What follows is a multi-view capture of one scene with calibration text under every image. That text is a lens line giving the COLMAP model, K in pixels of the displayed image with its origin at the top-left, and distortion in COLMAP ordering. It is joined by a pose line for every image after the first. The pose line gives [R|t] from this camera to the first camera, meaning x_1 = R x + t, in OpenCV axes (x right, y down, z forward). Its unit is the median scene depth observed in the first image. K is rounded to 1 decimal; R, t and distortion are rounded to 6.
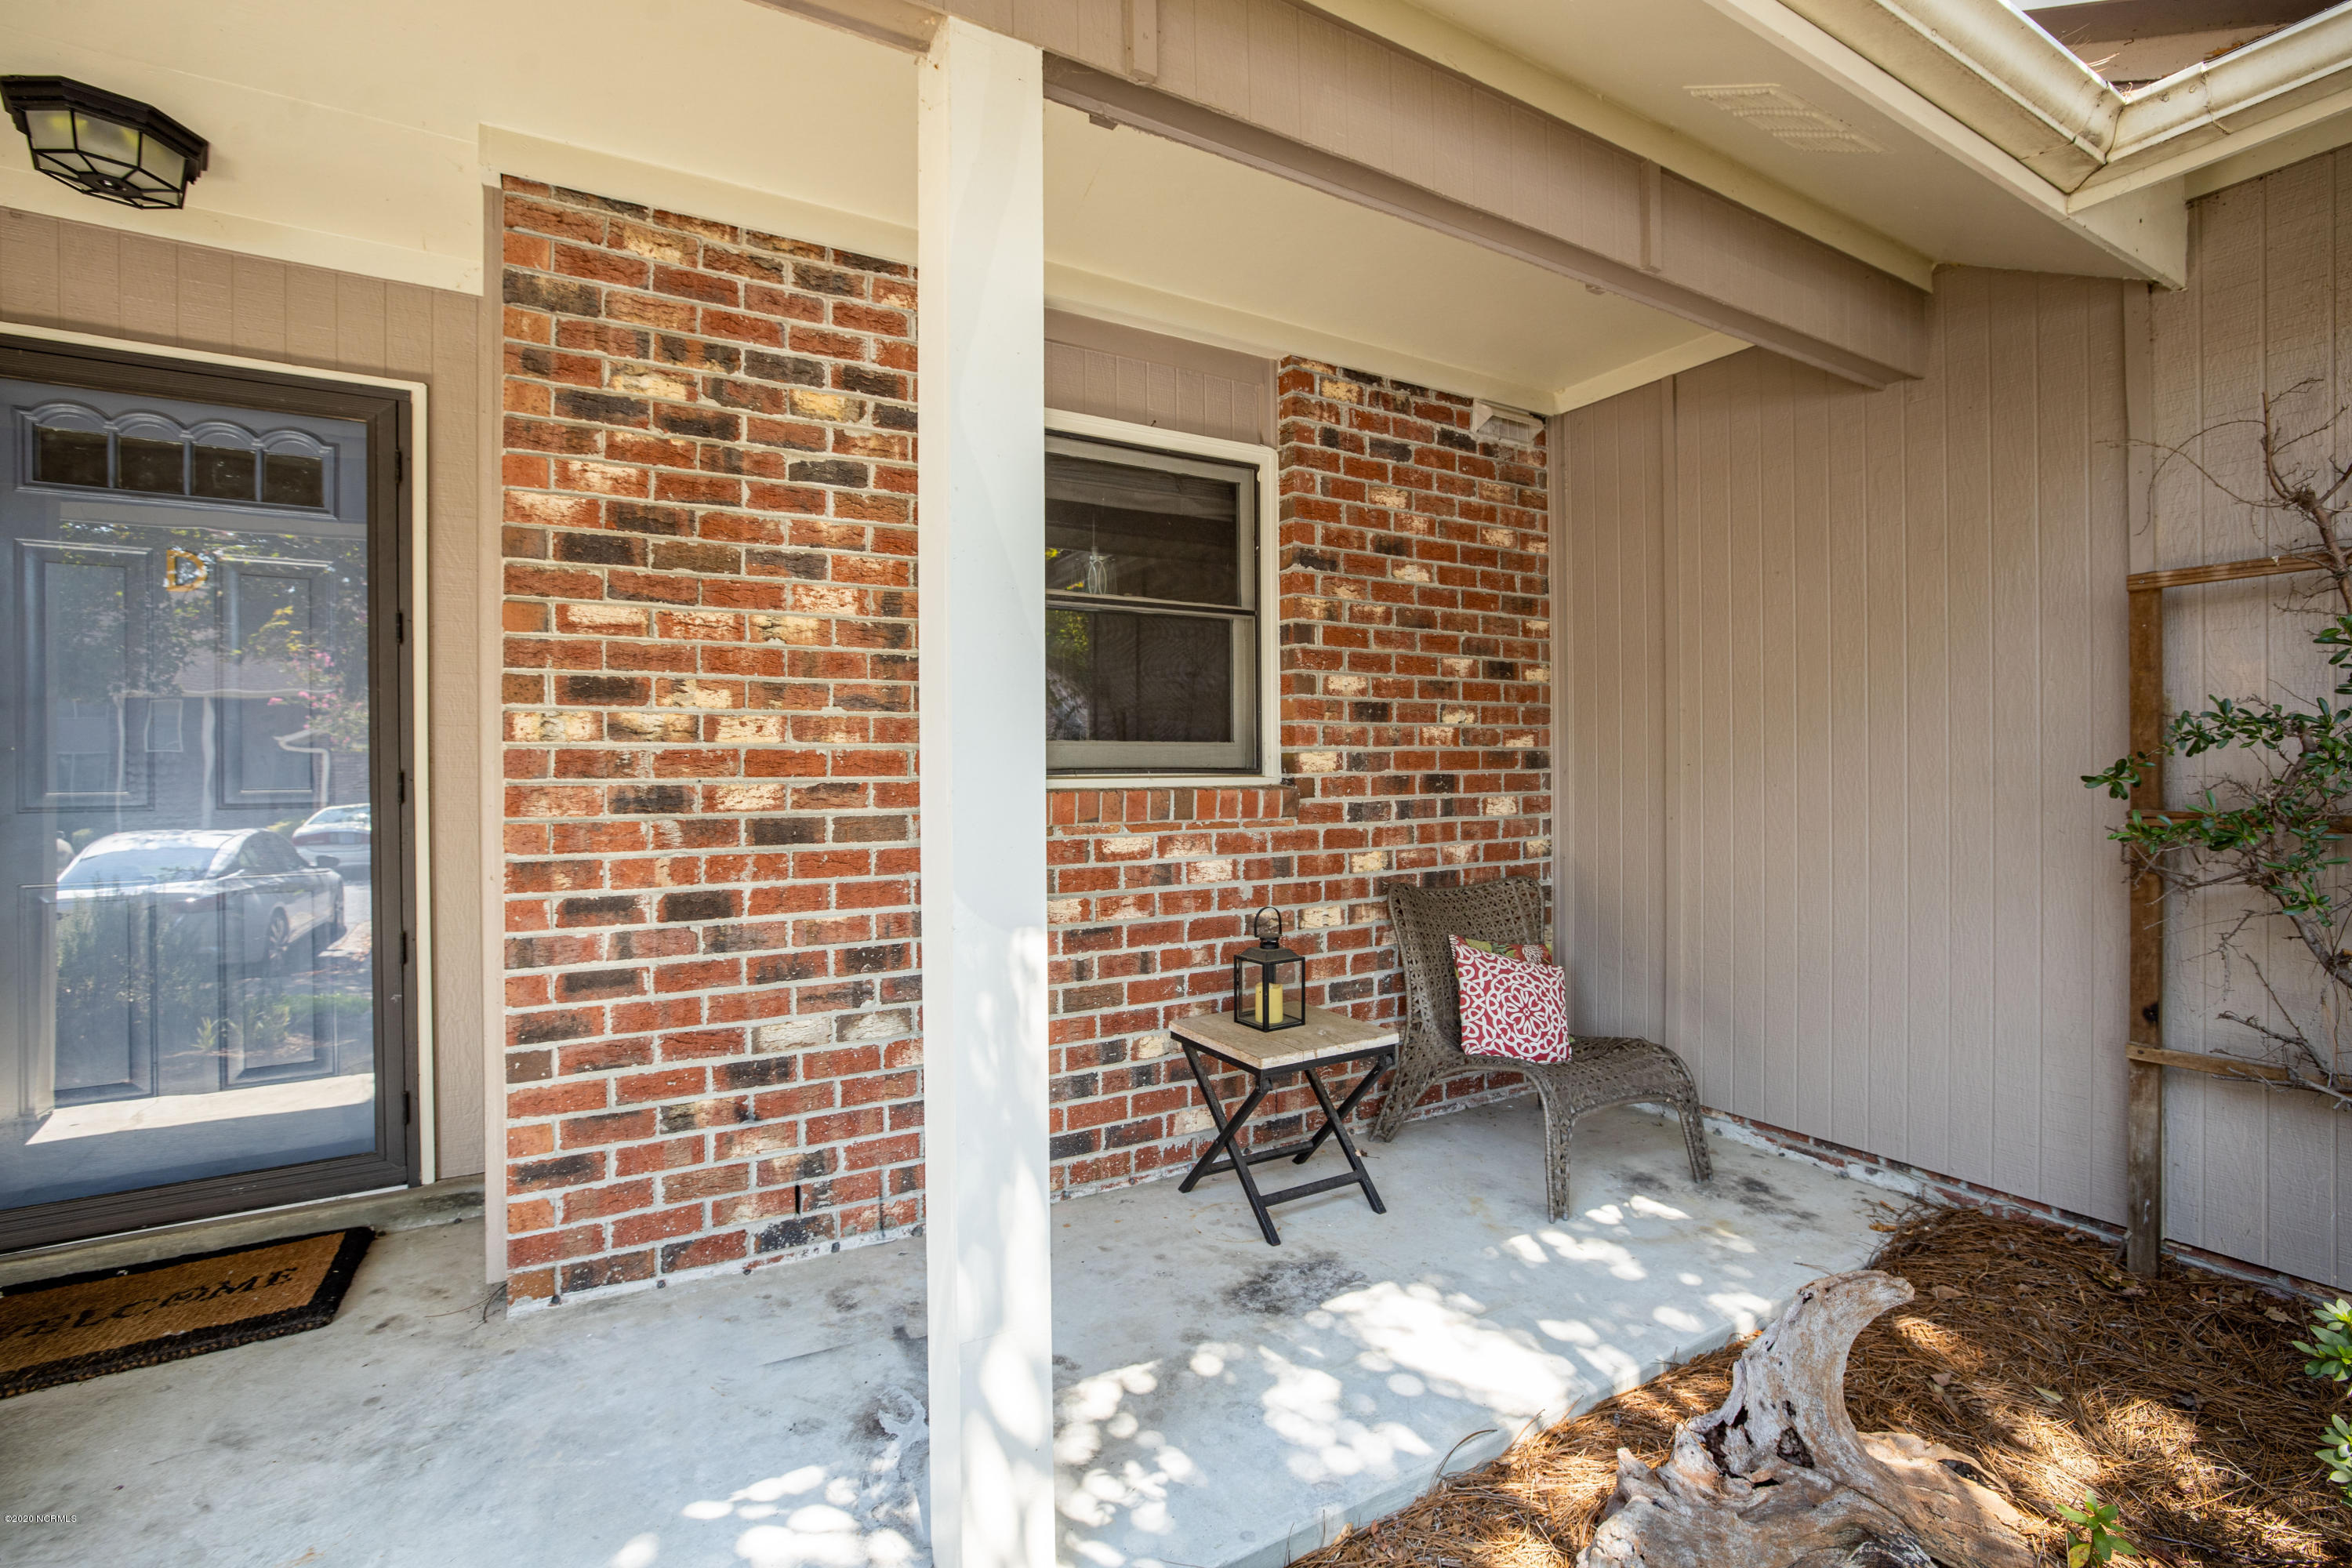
lens RADIAL K [[1035.2, 0, 1151.1], [0, 1035.2, 777.7], [0, 0, 1]] dist [0.000010, 0.000973]
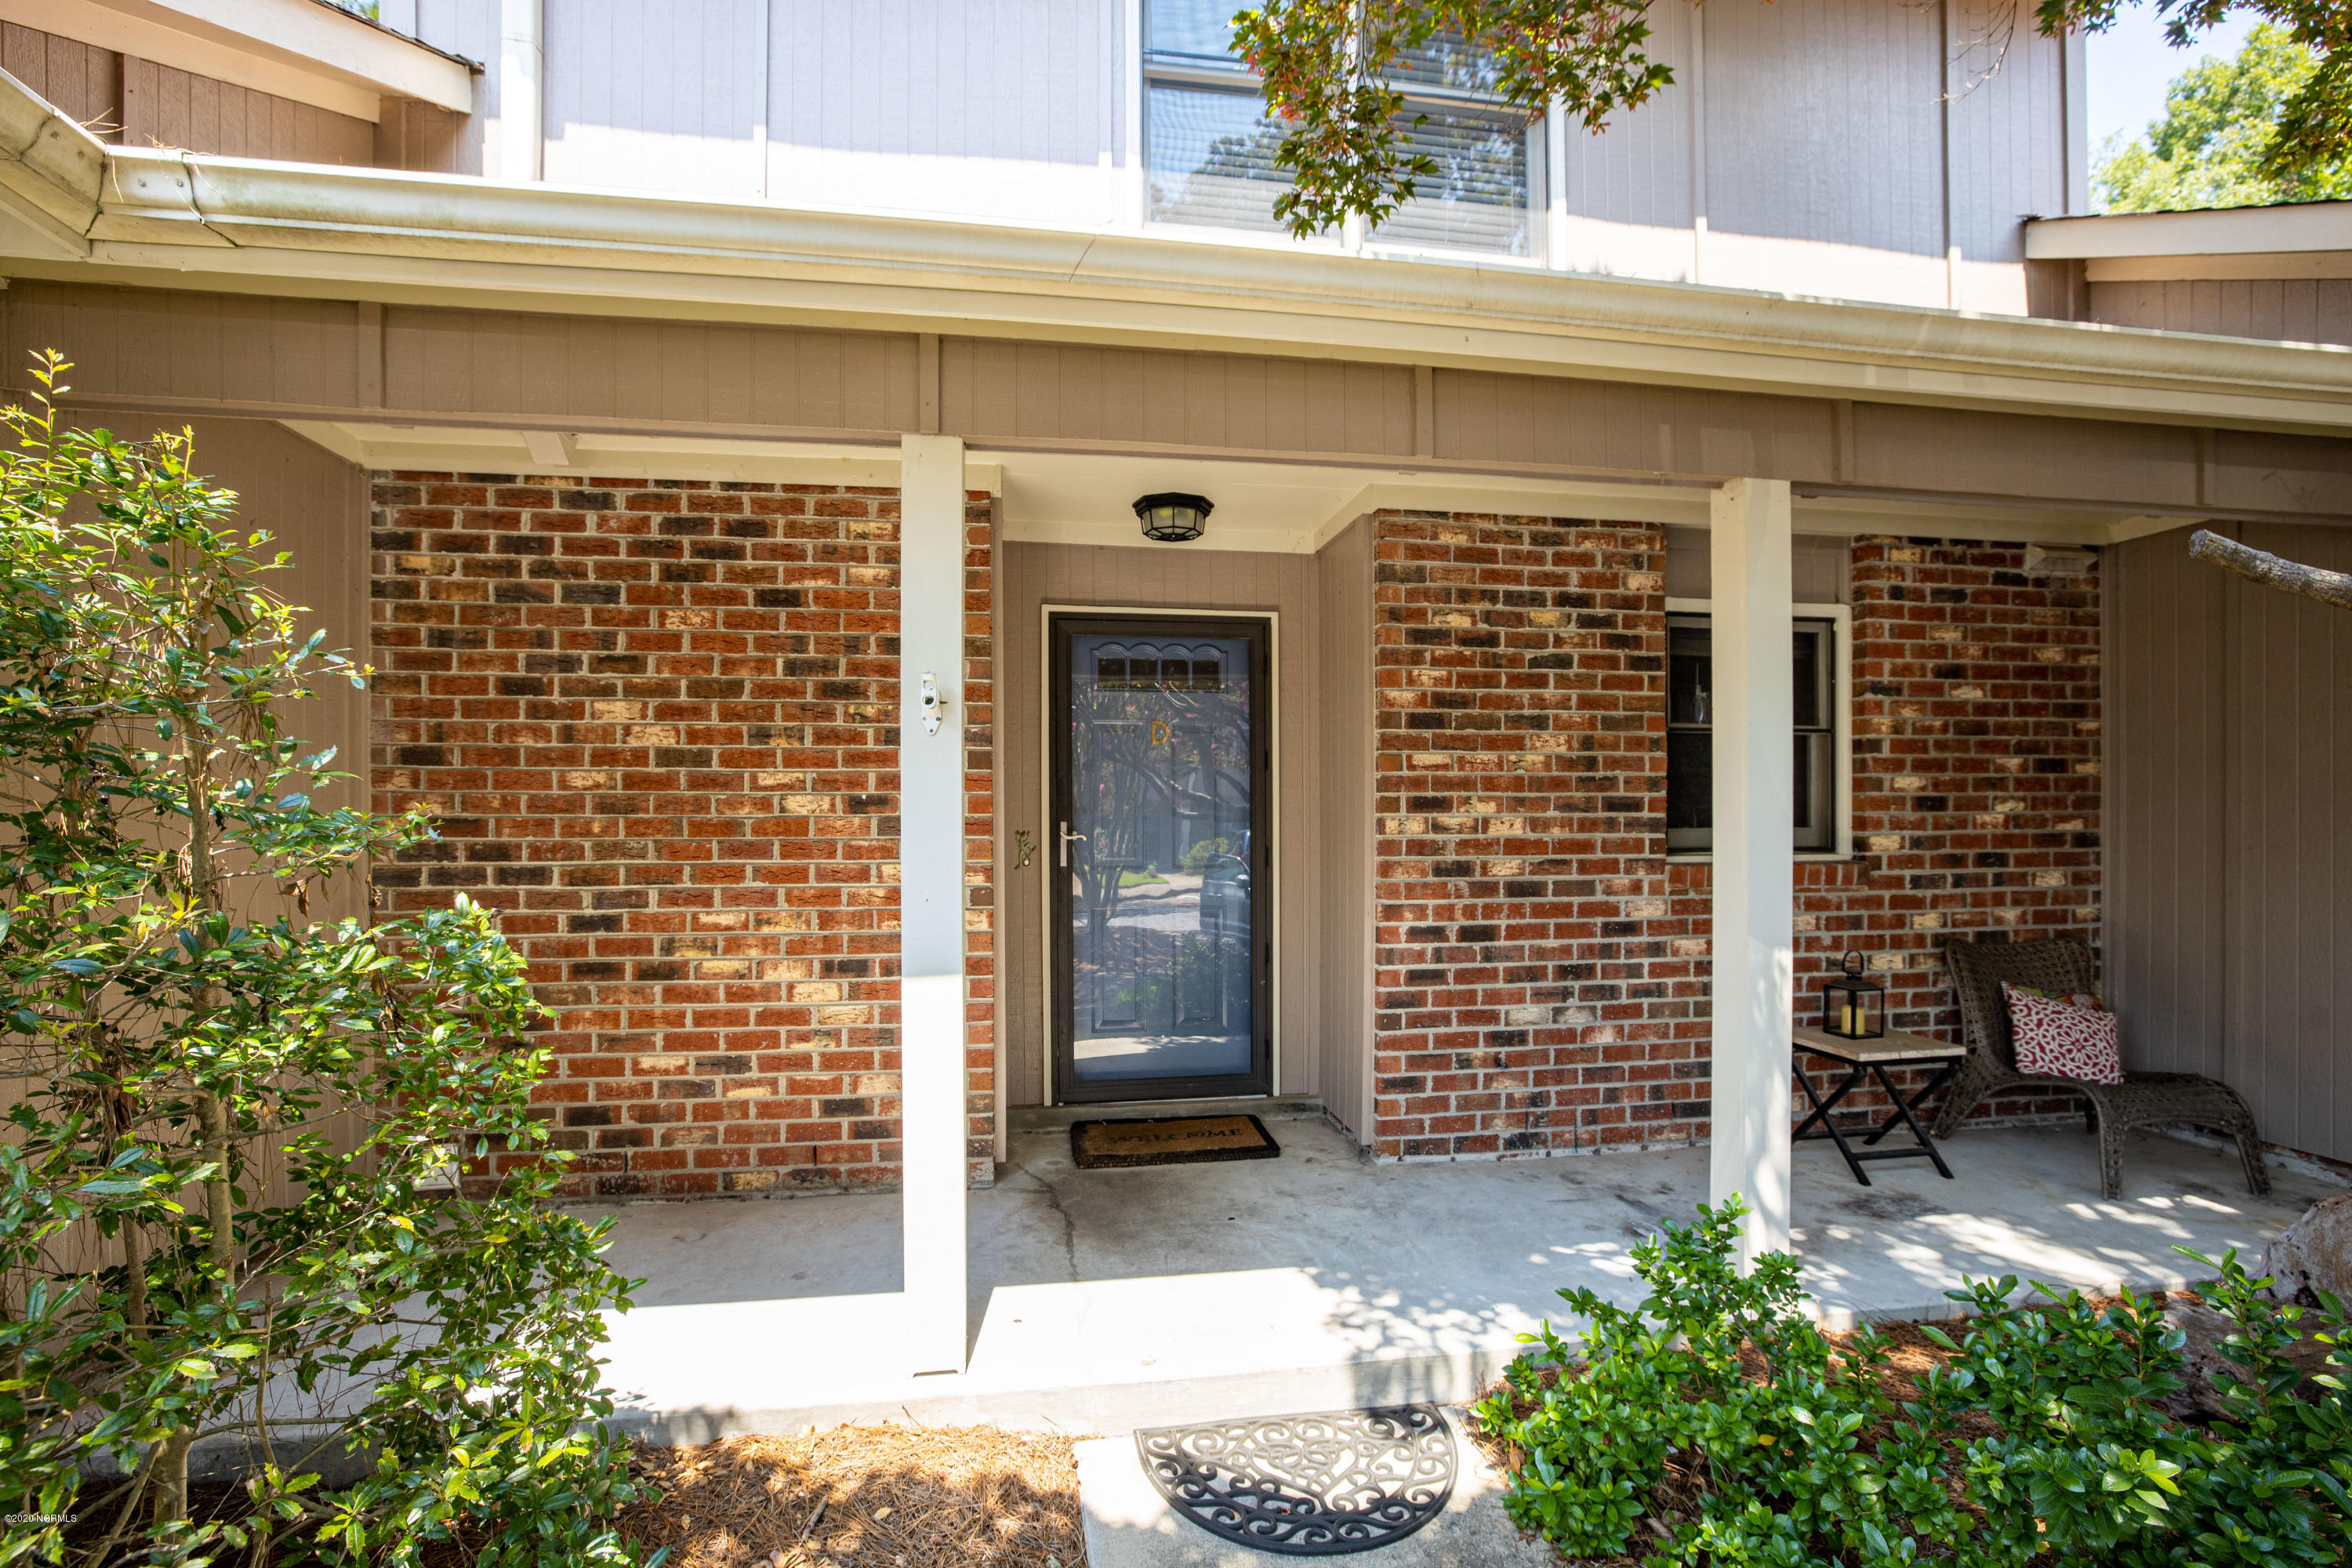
lens RADIAL K [[1179.0, 0, 1108.8], [0, 1179.0, 826.1], [0, 0, 1]] dist [-0.005895, 0.015787]
pose [[0.951158, 0.006582, -0.308634, -0.390769], [-0.004776, 0.999967, 0.006607, -0.052751], [0.308667, -0.004810, 0.951158, -0.903521]]
